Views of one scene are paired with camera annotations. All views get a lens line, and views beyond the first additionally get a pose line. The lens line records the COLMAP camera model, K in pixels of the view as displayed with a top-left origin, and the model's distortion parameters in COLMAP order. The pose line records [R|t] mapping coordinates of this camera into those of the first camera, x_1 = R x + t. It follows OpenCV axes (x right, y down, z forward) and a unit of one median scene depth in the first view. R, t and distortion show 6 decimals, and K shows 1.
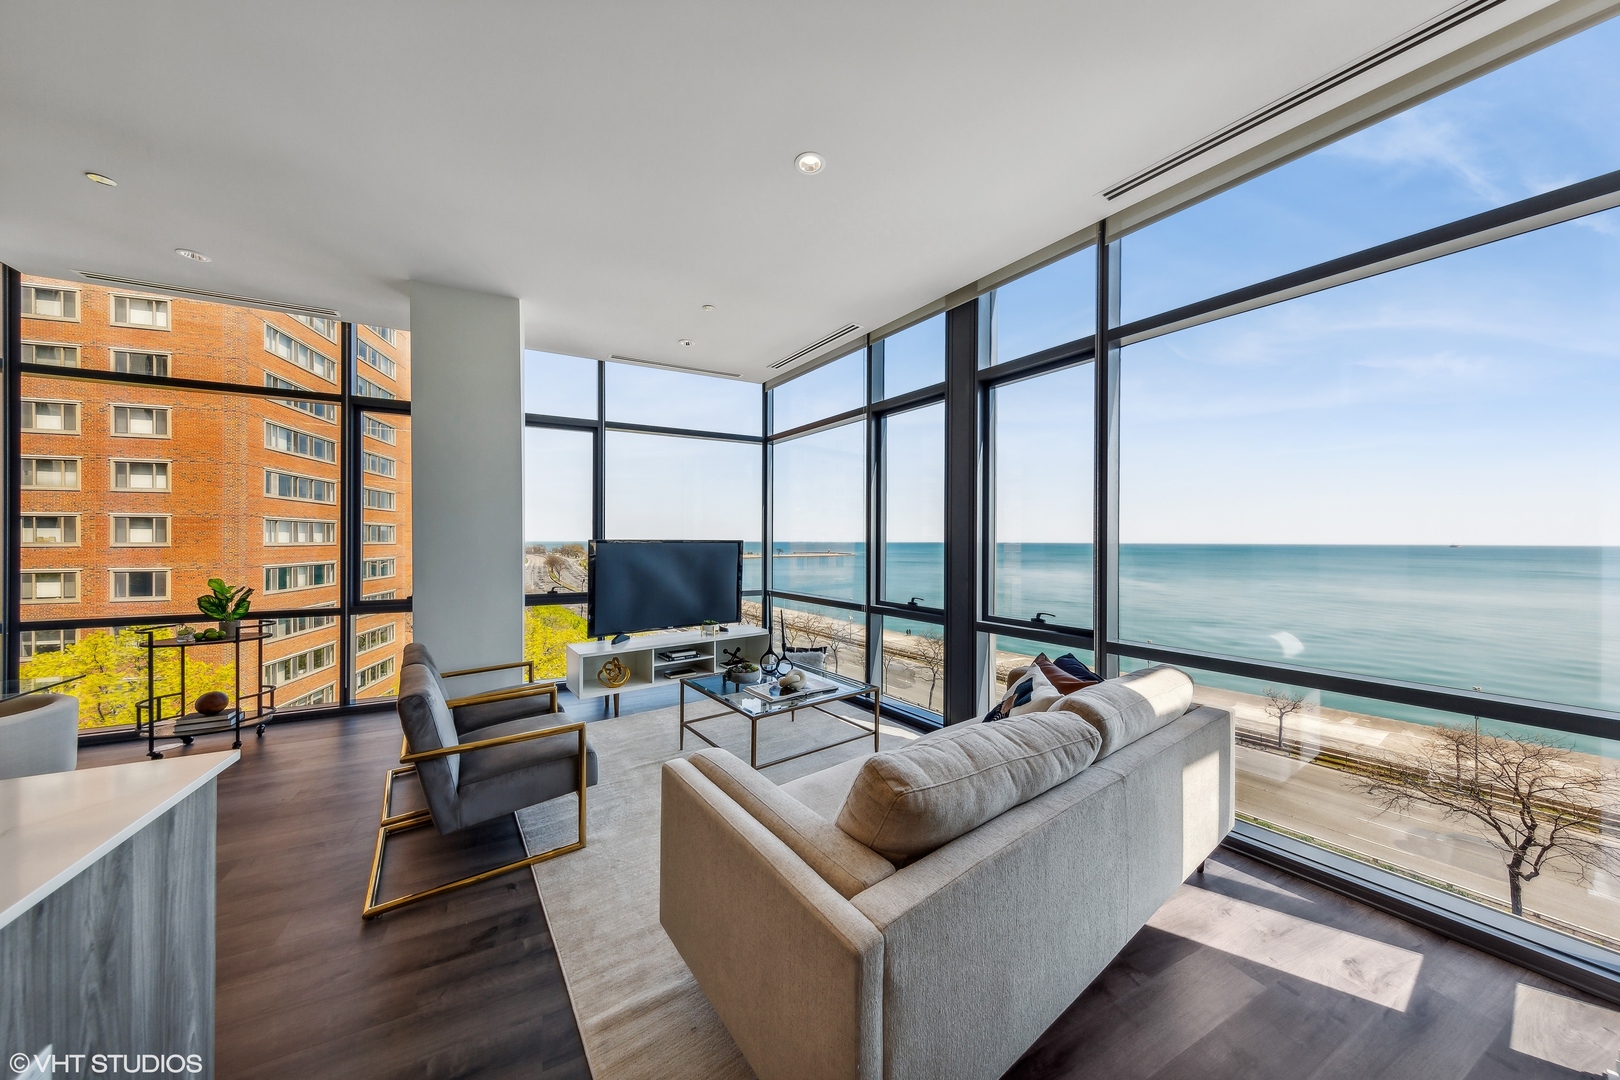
lens RADIAL K [[519.8, 0, 820.7], [0, 519.8, 539.3], [0, 0, 1]] dist [0.002478, -0.000990]
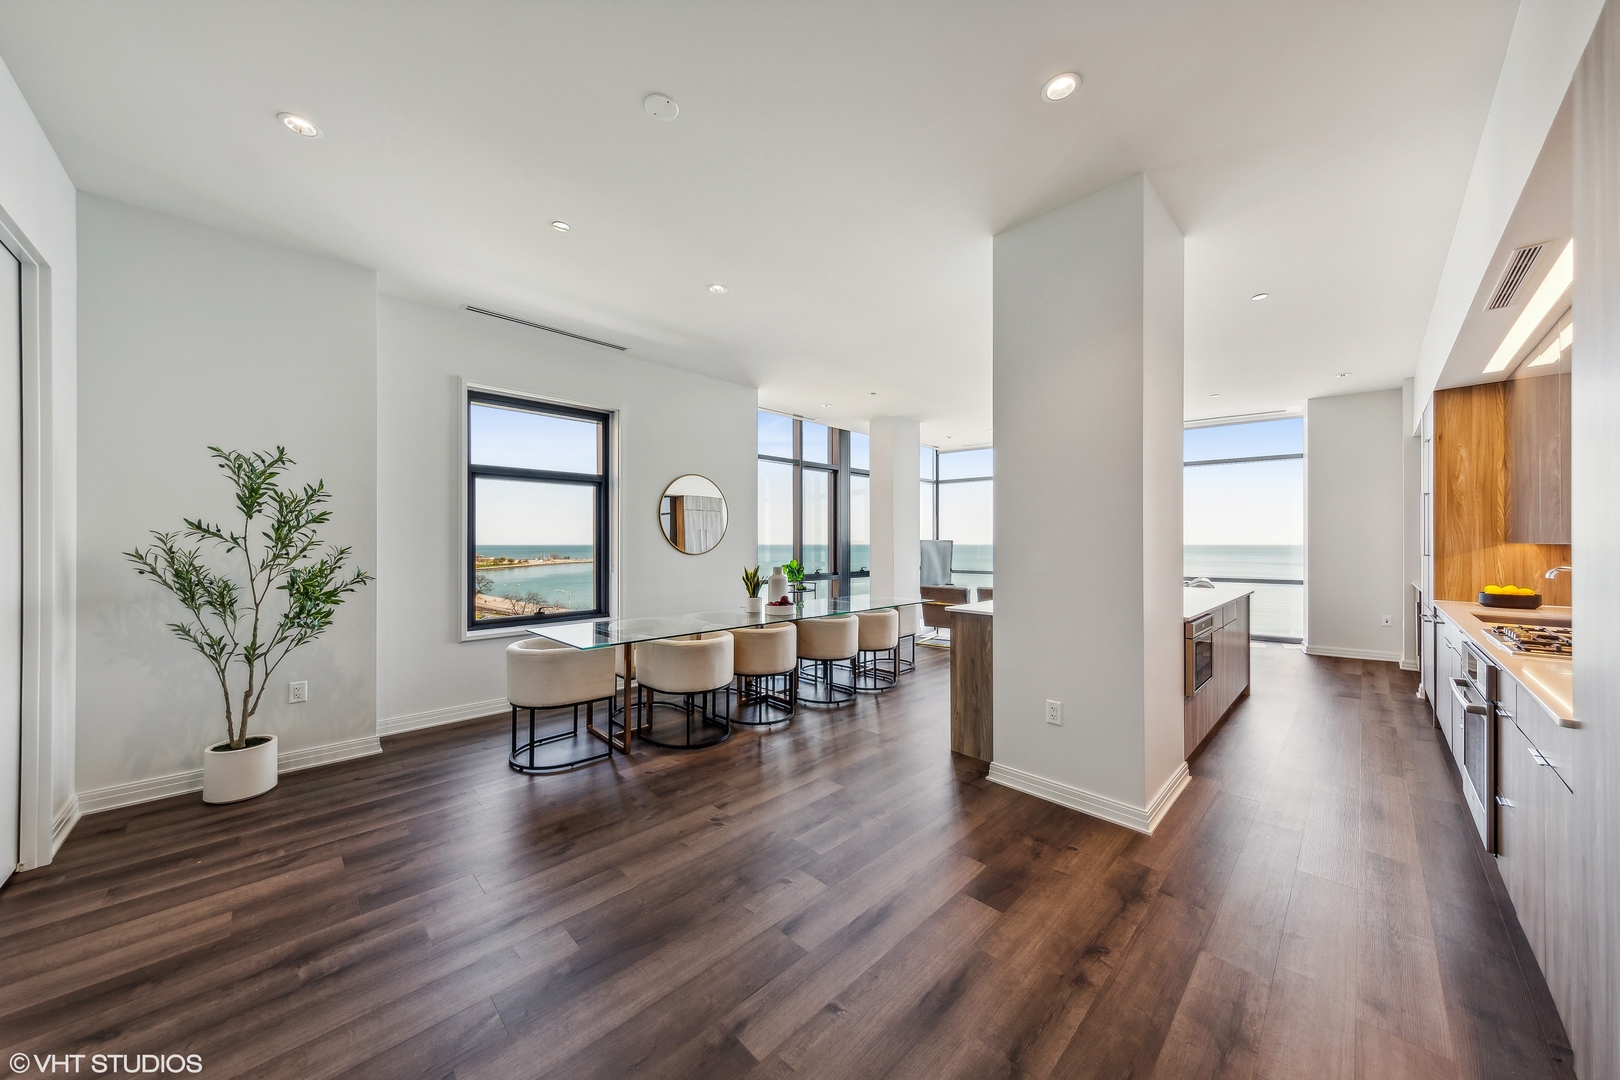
lens RADIAL K [[538.8, 0, 809.0], [0, 538.8, 539.3], [0, 0, 1]] dist [0.002108, 0.000263]
pose [[0.949147, 0.000953, 0.314833, -1.626682], [0.000571, 0.999989, -0.004749, 0.009338], [-0.314834, 0.004687, 0.949135, -0.859245]]
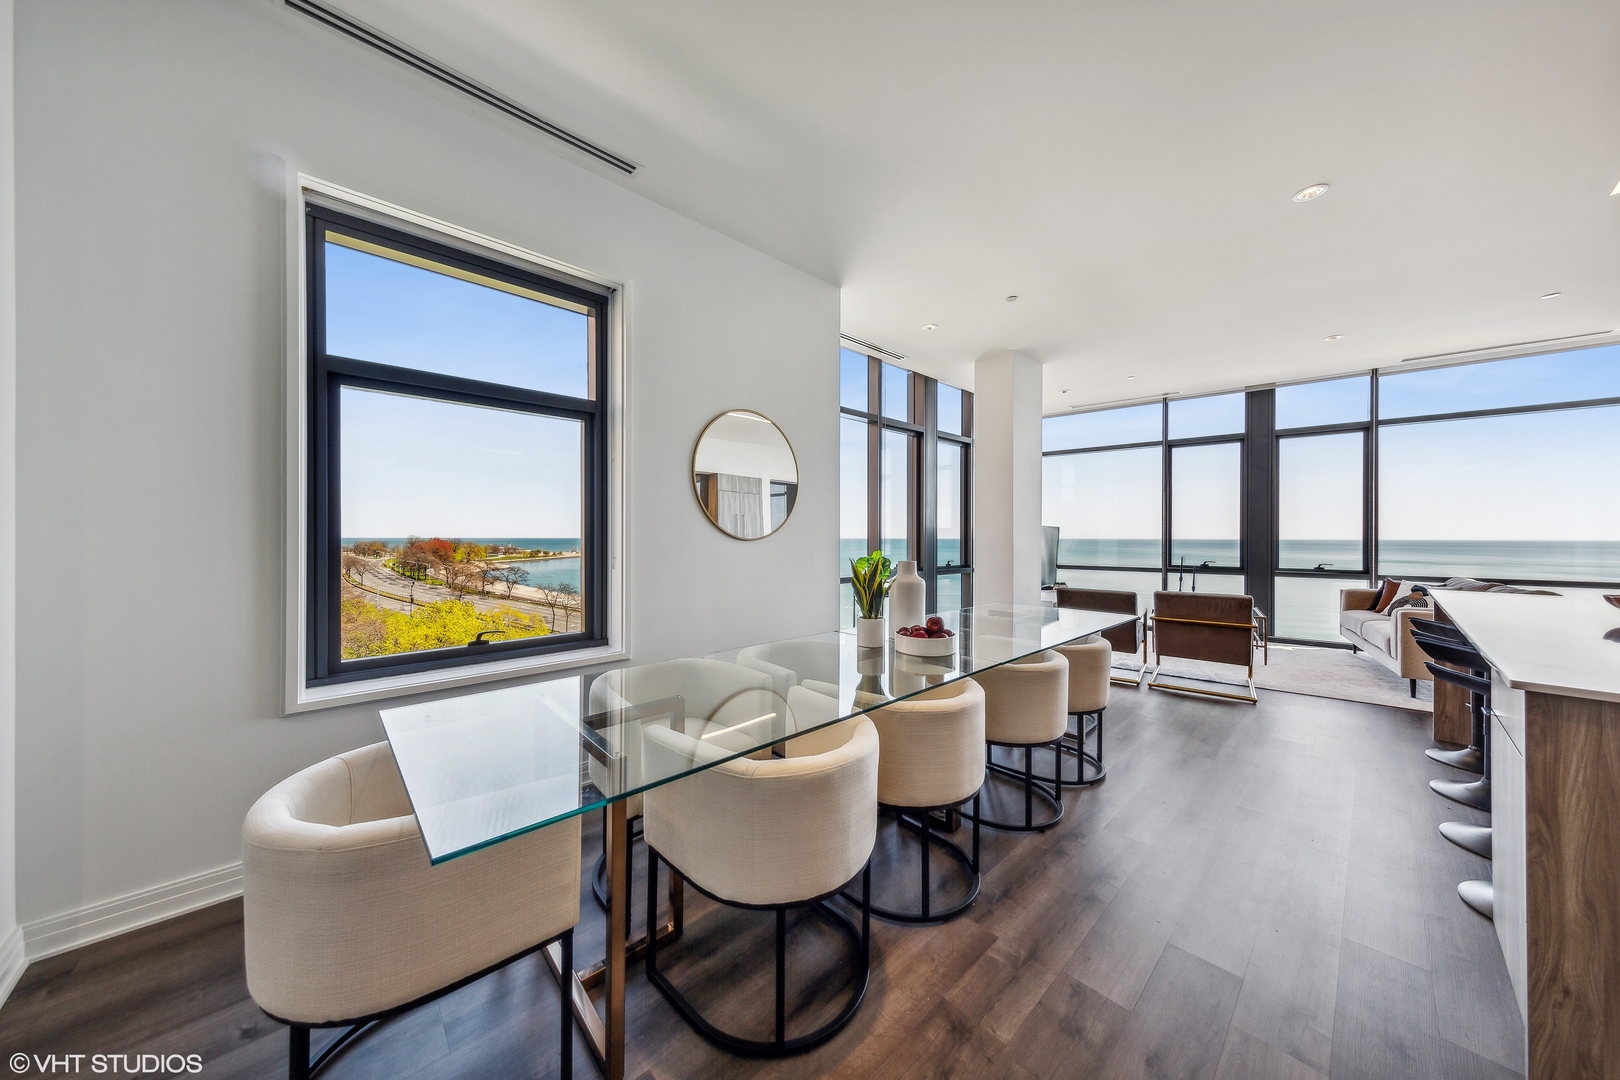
lens RADIAL K [[519.8, 0, 806.4], [0, 519.8, 538.6], [0, 0, 1]] dist [0.002478, -0.000990]
pose [[0.961796, 0.000214, 0.273769, -1.606212], [-0.001778, 0.999983, 0.005464, 0.035800], [-0.273763, -0.005743, 0.961780, -0.251185]]
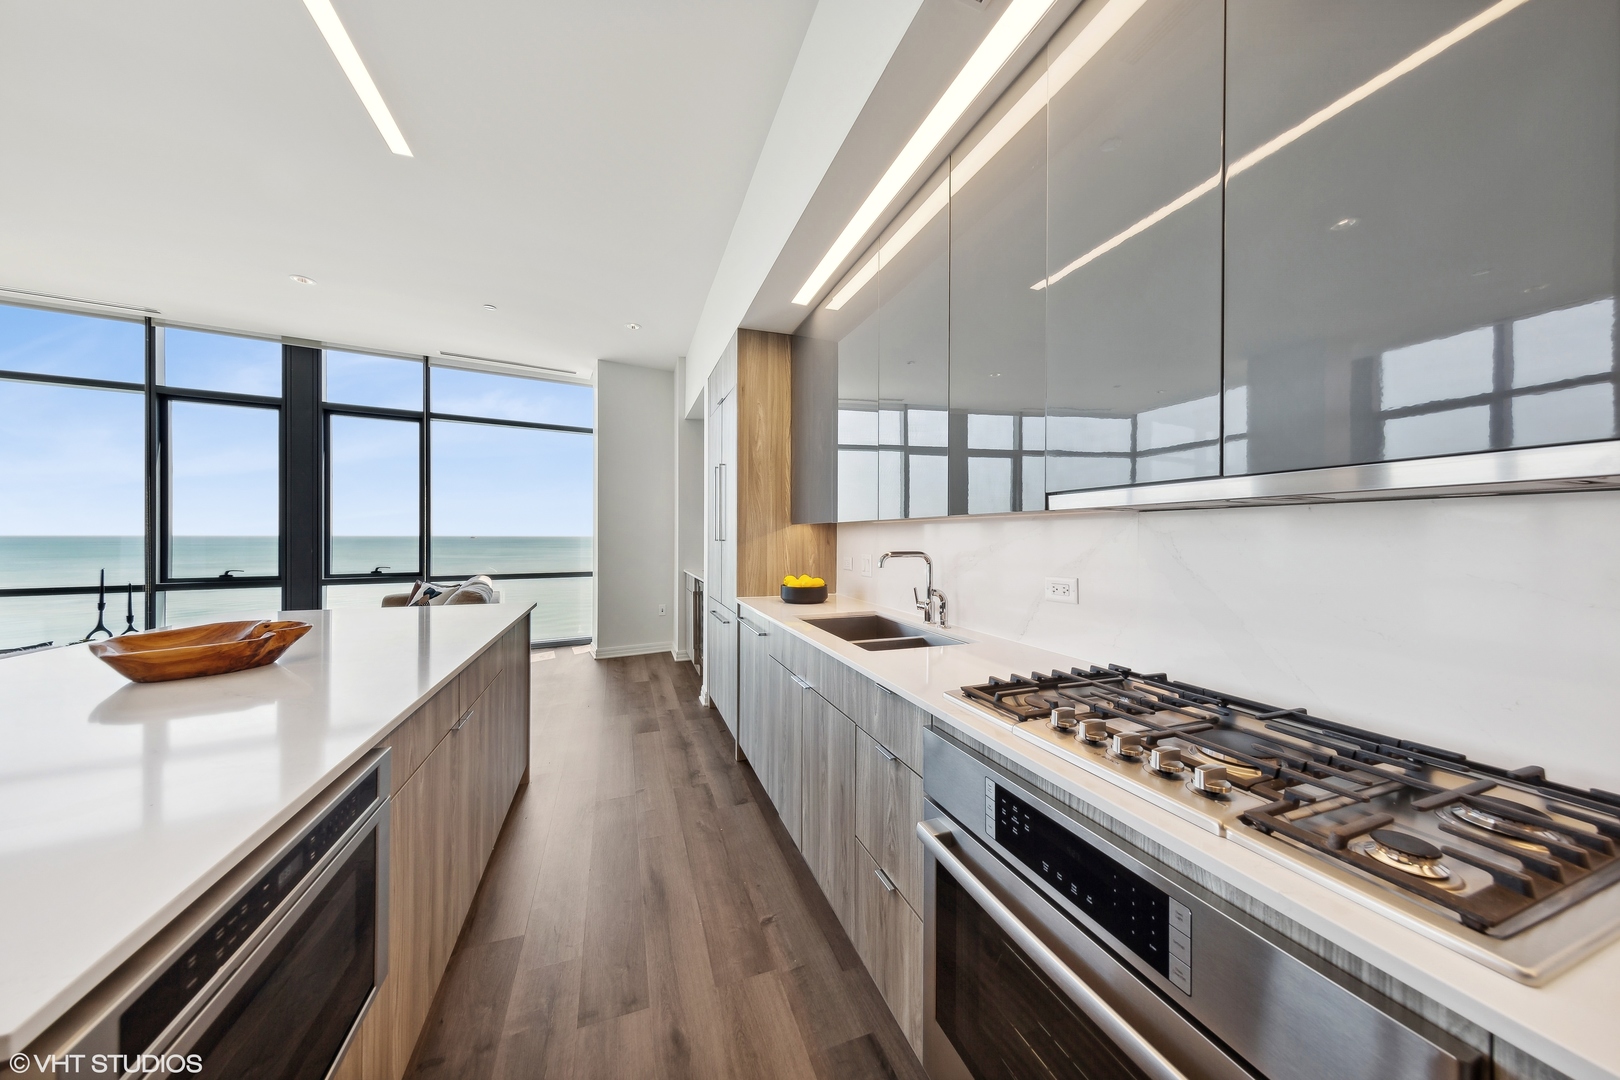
lens RADIAL K [[519.8, 0, 806.1], [0, 519.8, 536.4], [0, 0, 1]] dist [0.002478, -0.000990]
pose [[0.103044, -0.005181, 0.994663, -0.906724], [-0.004060, 0.999976, 0.005629, 0.026410], [-0.994668, -0.004618, 0.103021, -0.425380]]
